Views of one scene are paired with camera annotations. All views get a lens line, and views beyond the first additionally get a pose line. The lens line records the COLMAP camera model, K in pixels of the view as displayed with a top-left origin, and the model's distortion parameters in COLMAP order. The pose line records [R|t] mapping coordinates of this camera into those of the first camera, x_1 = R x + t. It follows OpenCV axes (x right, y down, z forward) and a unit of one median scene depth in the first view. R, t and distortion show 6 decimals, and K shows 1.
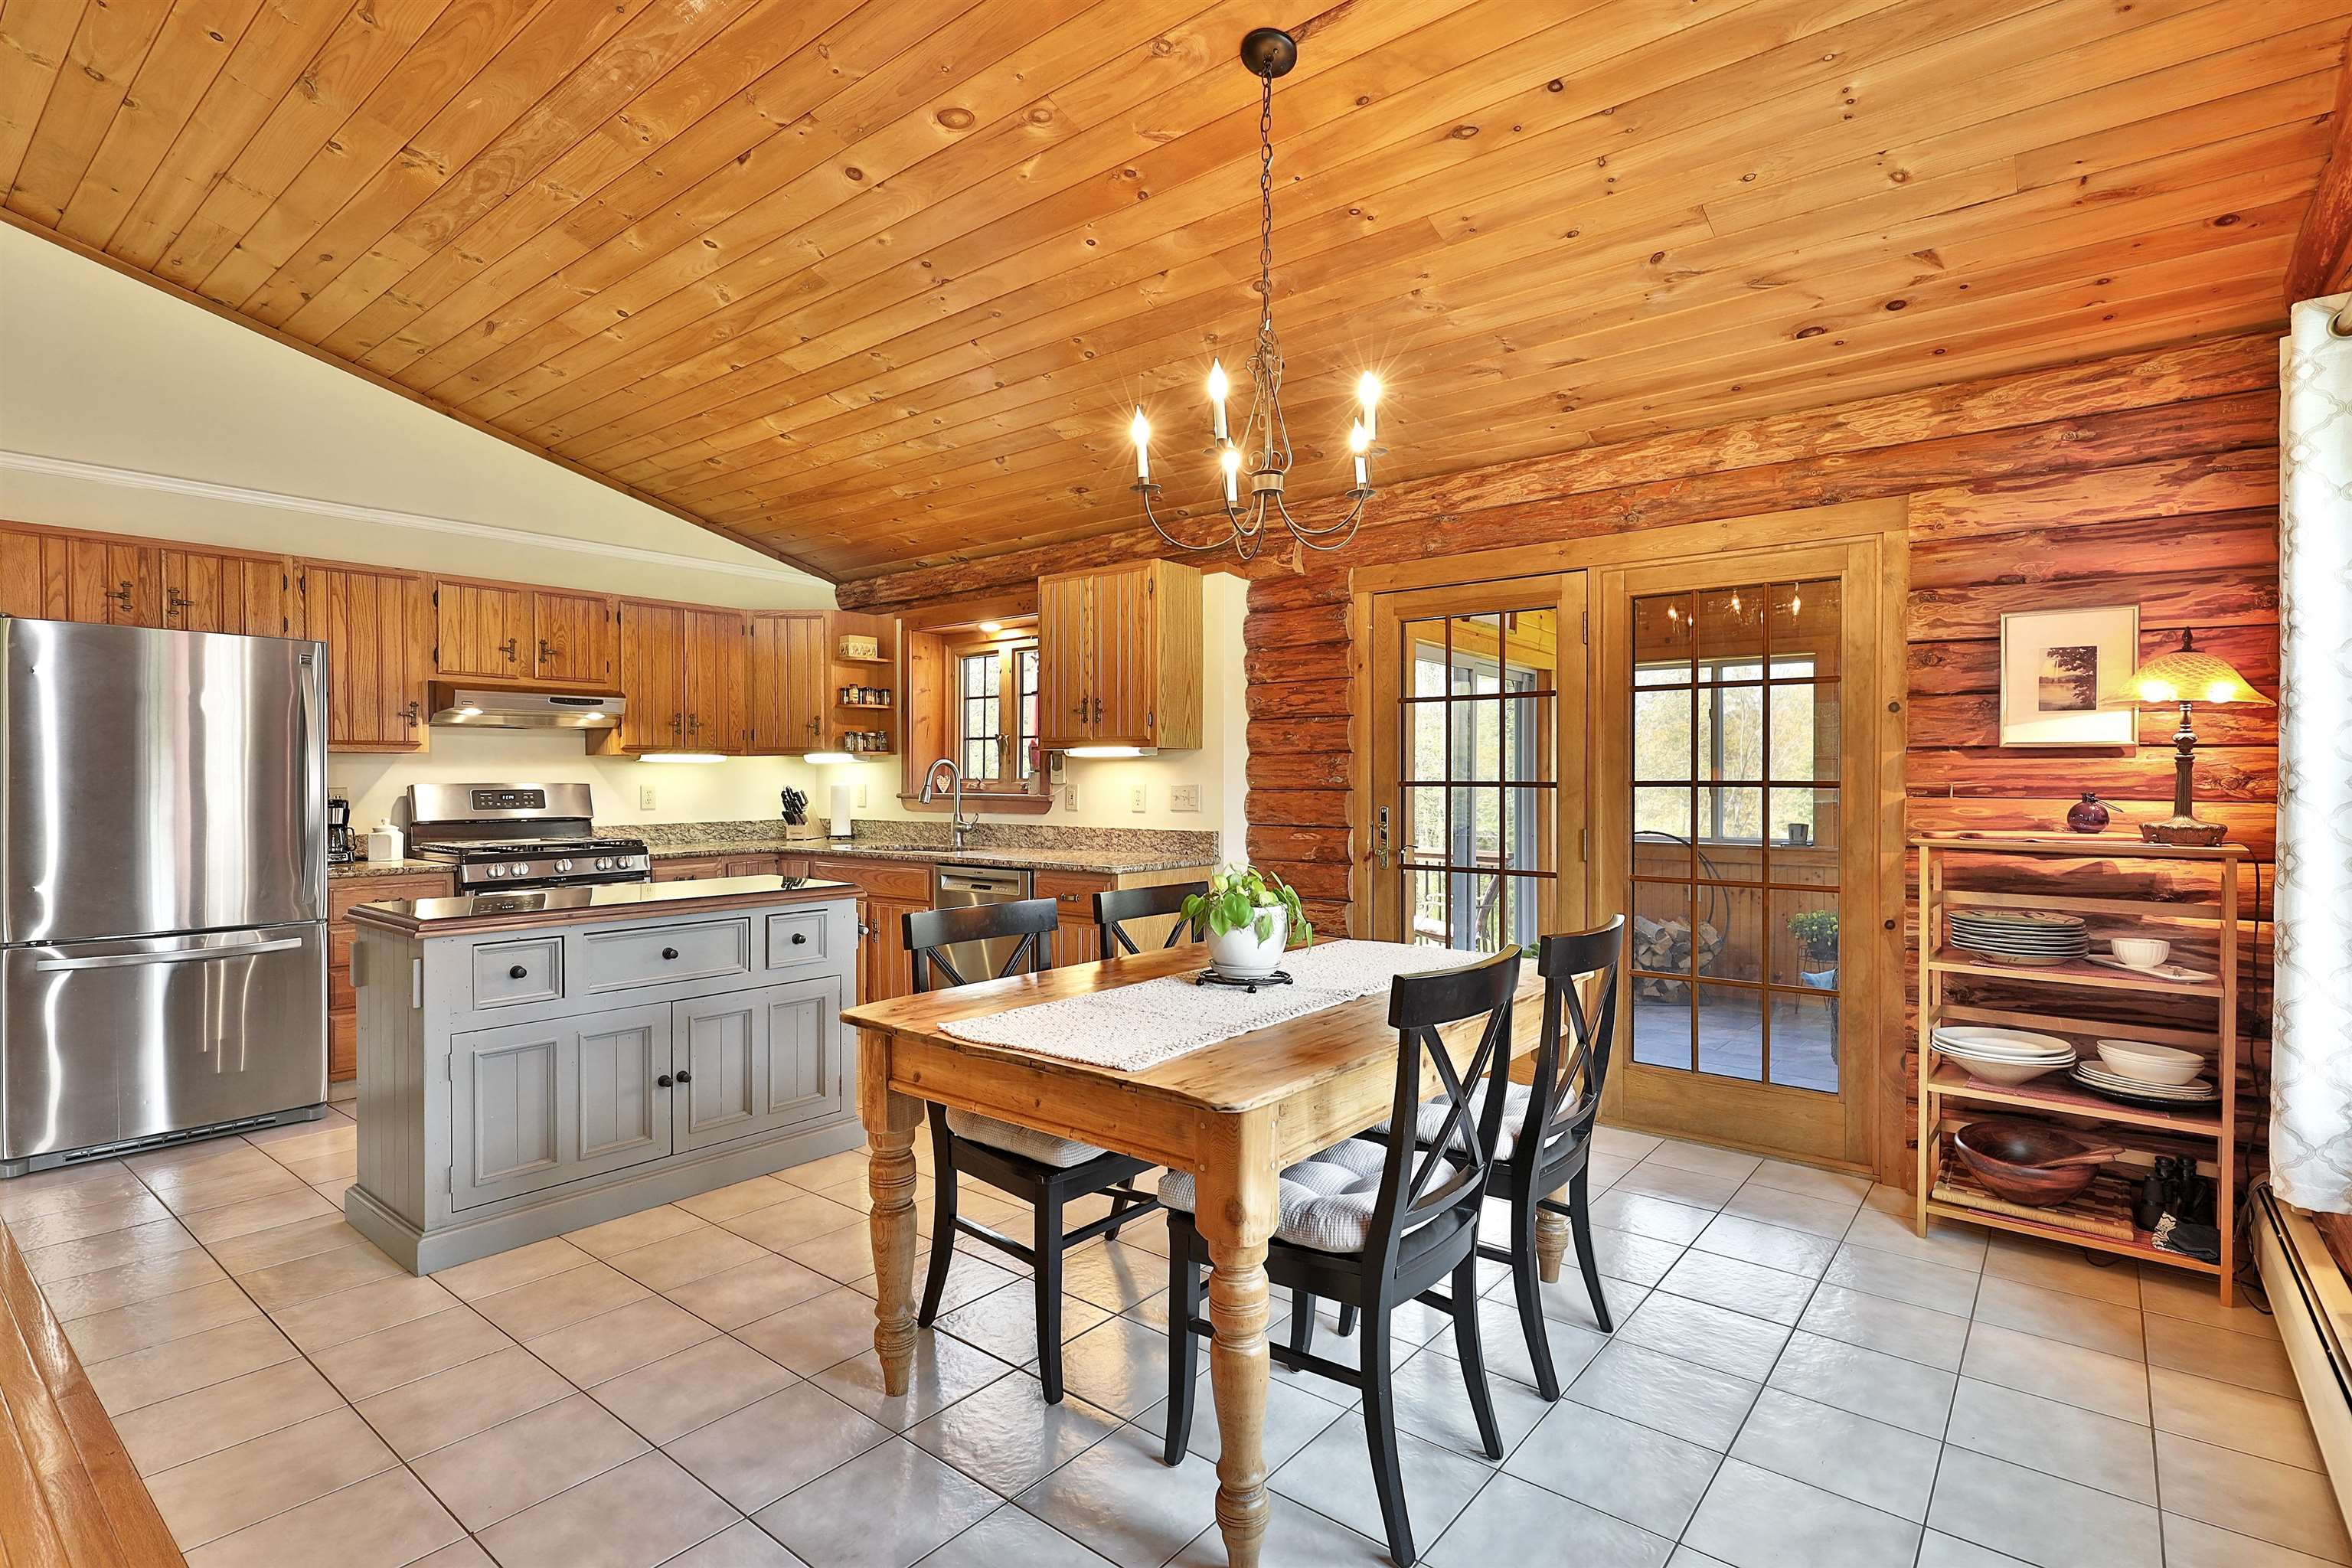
lens RADIAL K [[1135.0, 0, 1185.7], [0, 1135.0, 783.0], [0, 0, 1]] dist [0.000613, 0.000305]
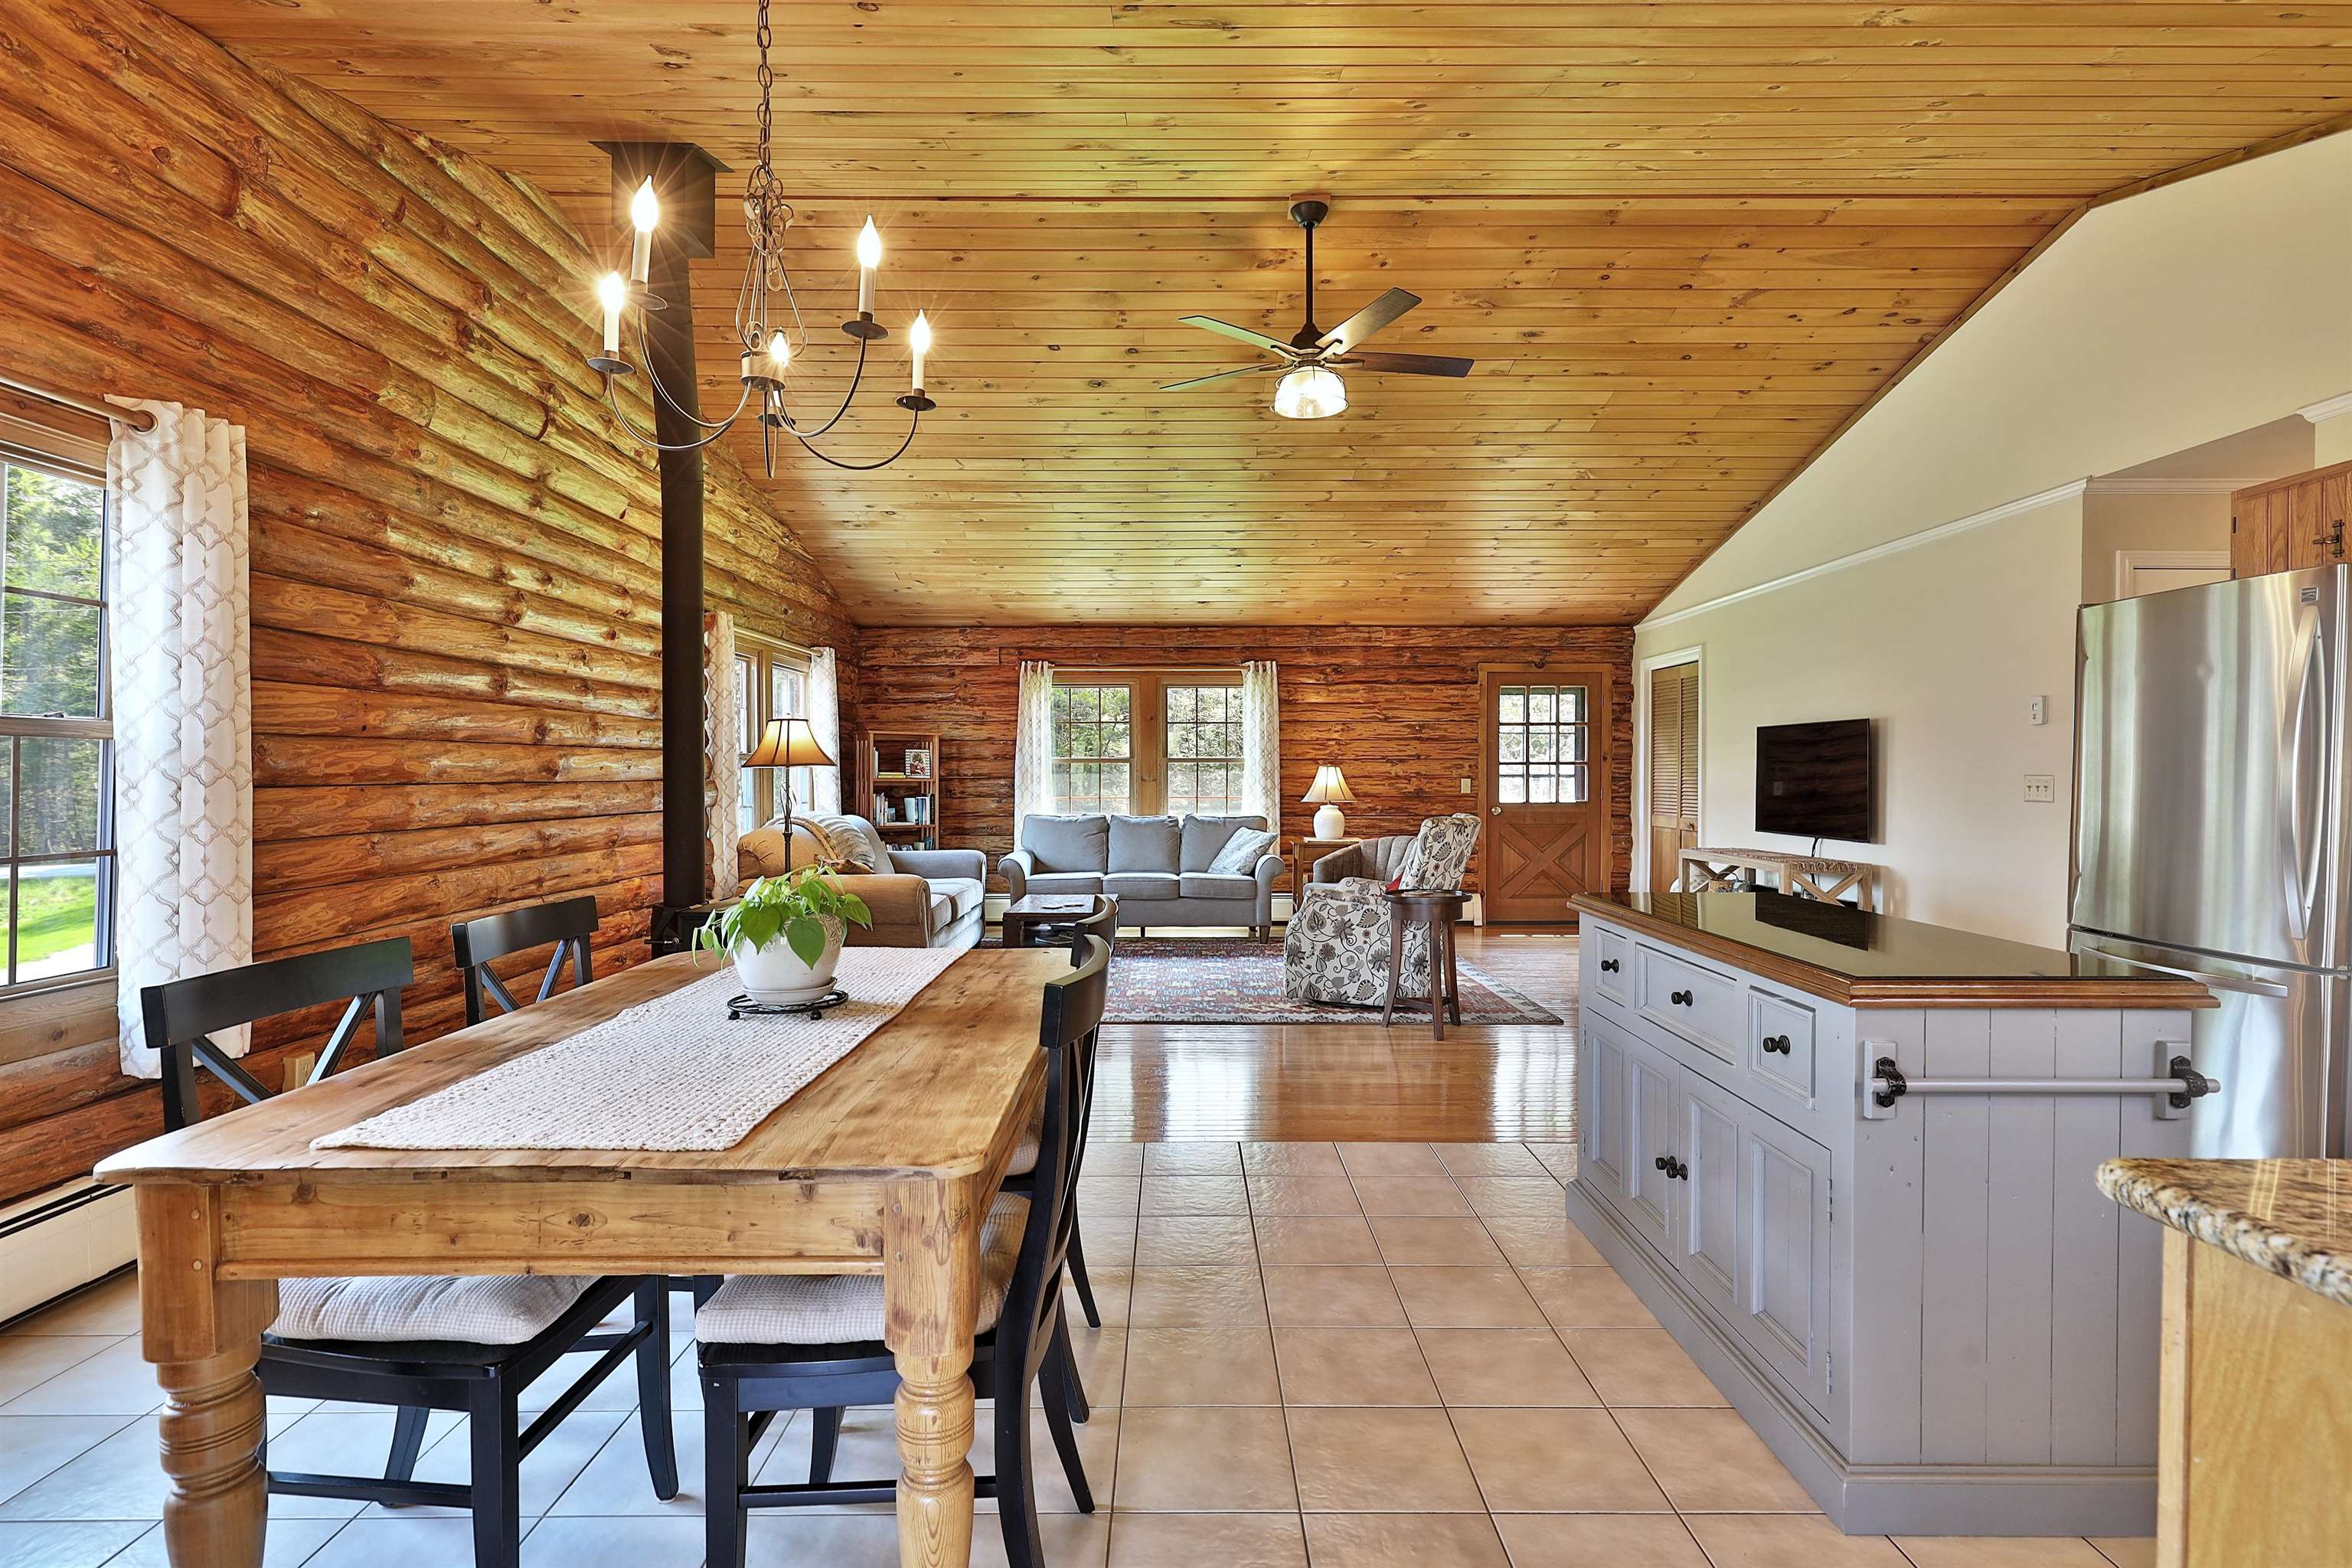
lens RADIAL K [[1135.0, 0, 1183.0], [0, 1135.0, 784.2], [0, 0, 1]] dist [0.000613, 0.000305]
pose [[-0.775022, 0.005604, -0.631910, 0.176938], [-0.004918, 0.999877, 0.014899, 0.001176], [0.631916, 0.014655, -0.774899, 0.933923]]
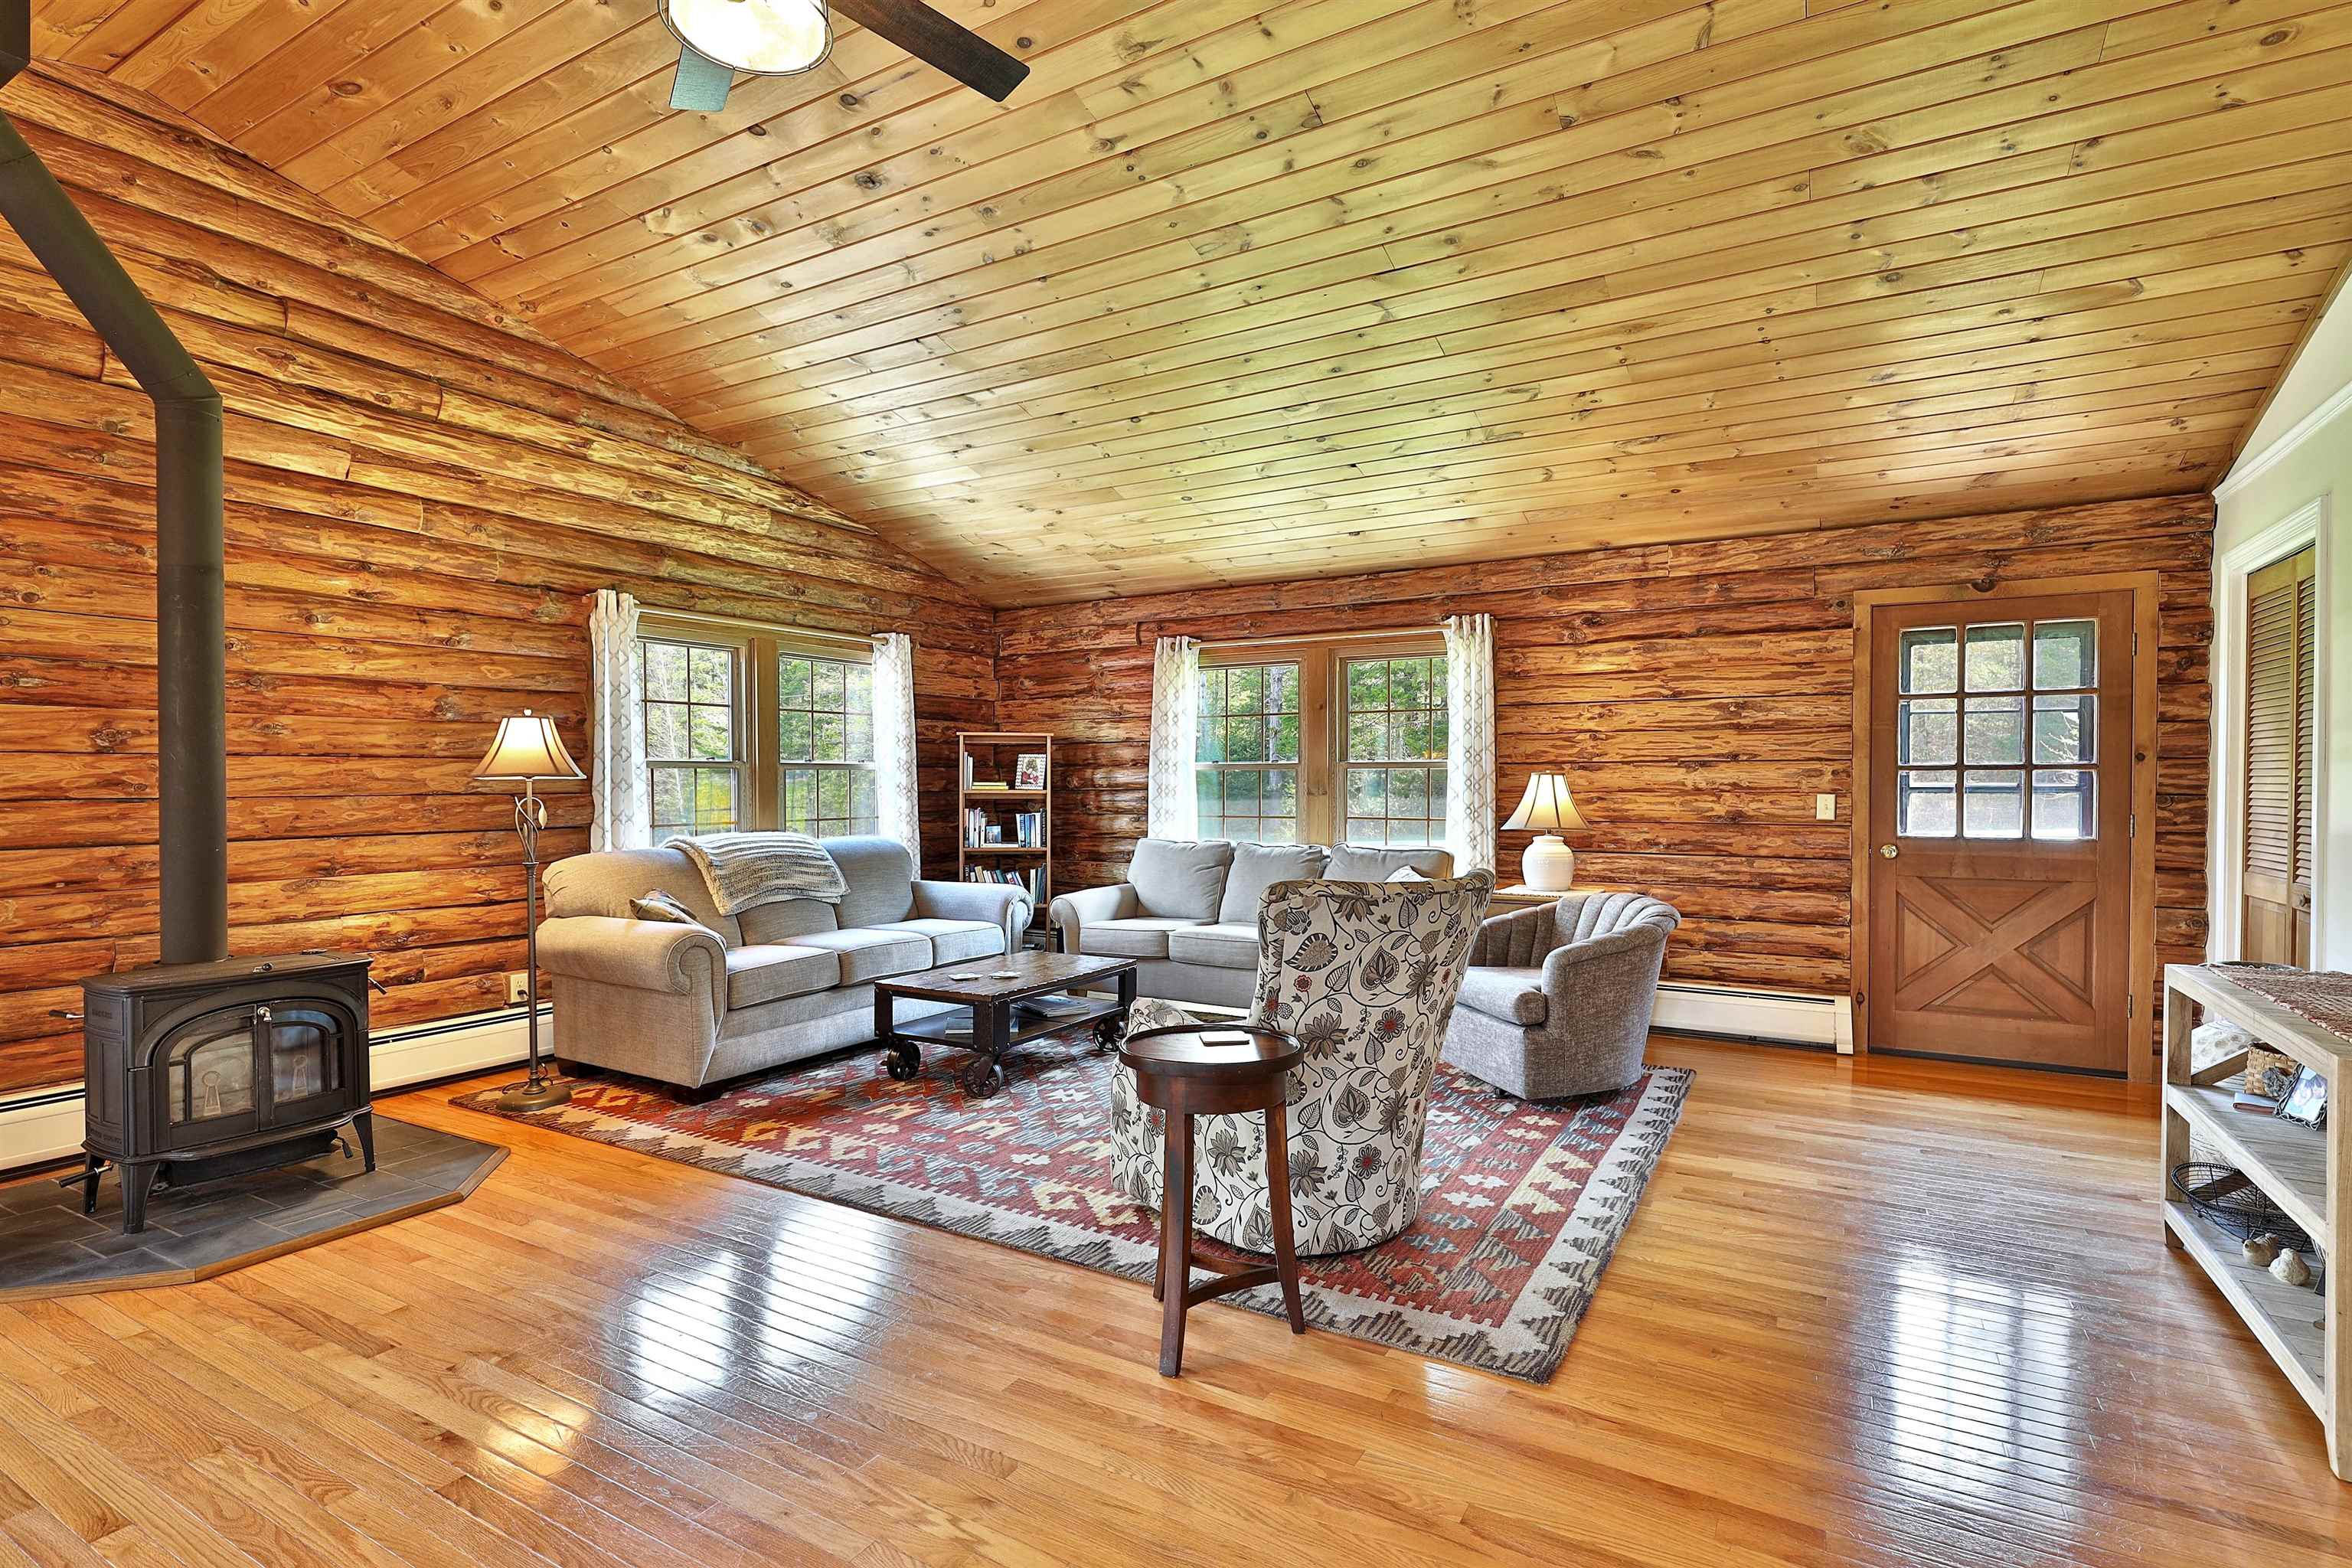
lens RADIAL K [[1135.0, 0, 1182.7], [0, 1135.0, 792.8], [0, 0, 1]] dist [0.000613, 0.000305]
pose [[-0.988032, 0.001360, -0.154246, -0.605607], [-0.001427, 0.999838, 0.017959, -0.002050], [0.154245, 0.017964, -0.987869, 0.744014]]
